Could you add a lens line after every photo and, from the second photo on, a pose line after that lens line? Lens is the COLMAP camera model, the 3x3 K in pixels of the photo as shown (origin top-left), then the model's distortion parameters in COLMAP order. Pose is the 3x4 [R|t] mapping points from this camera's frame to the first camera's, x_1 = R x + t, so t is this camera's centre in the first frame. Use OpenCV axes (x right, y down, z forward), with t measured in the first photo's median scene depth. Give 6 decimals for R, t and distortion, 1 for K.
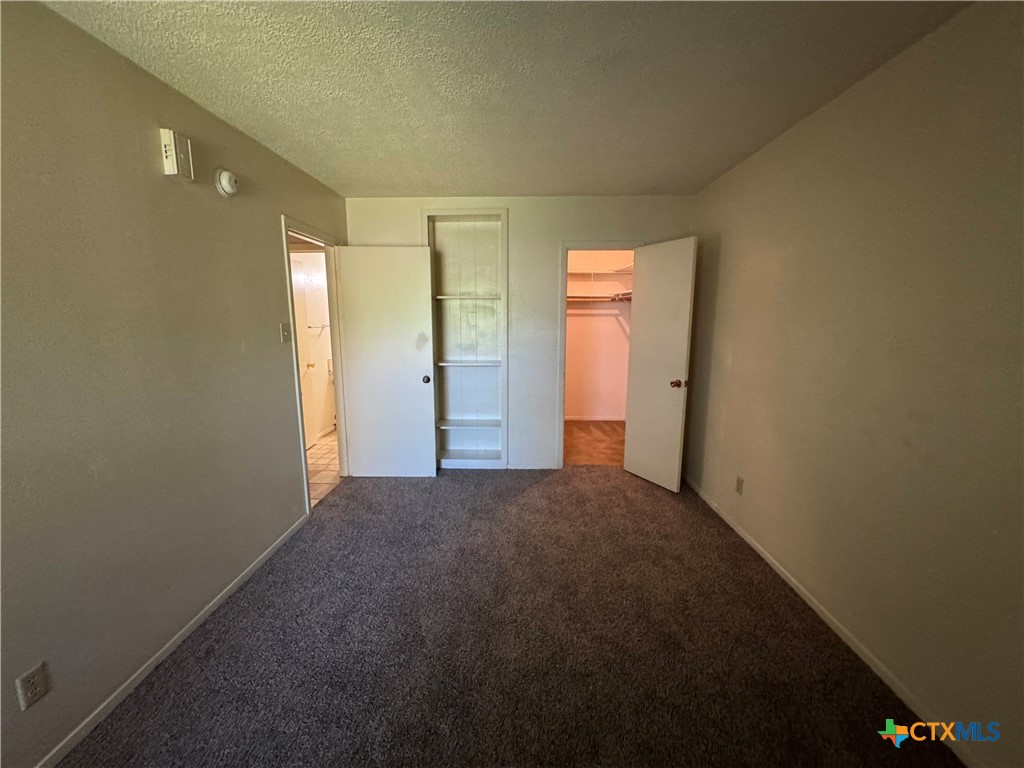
lens RADIAL K [[411.7, 0, 509.7], [0, 411.7, 384.1], [0, 0, 1]] dist [-0.002105, 0.000248]
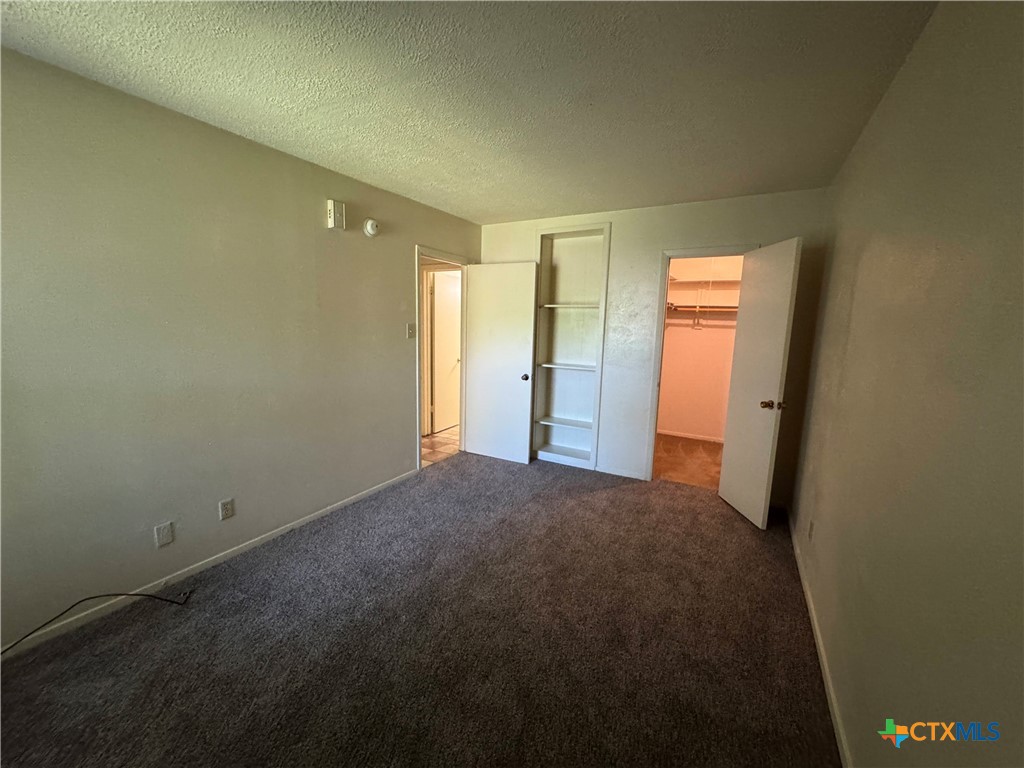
lens RADIAL K [[411.7, 0, 509.7], [0, 411.7, 384.1], [0, 0, 1]] dist [-0.002105, 0.000248]
pose [[0.880069, 0.092488, -0.465752, 0.301734], [-0.103764, 0.994601, 0.001435, 0.010909], [0.463370, 0.047065, 0.884914, -0.033589]]
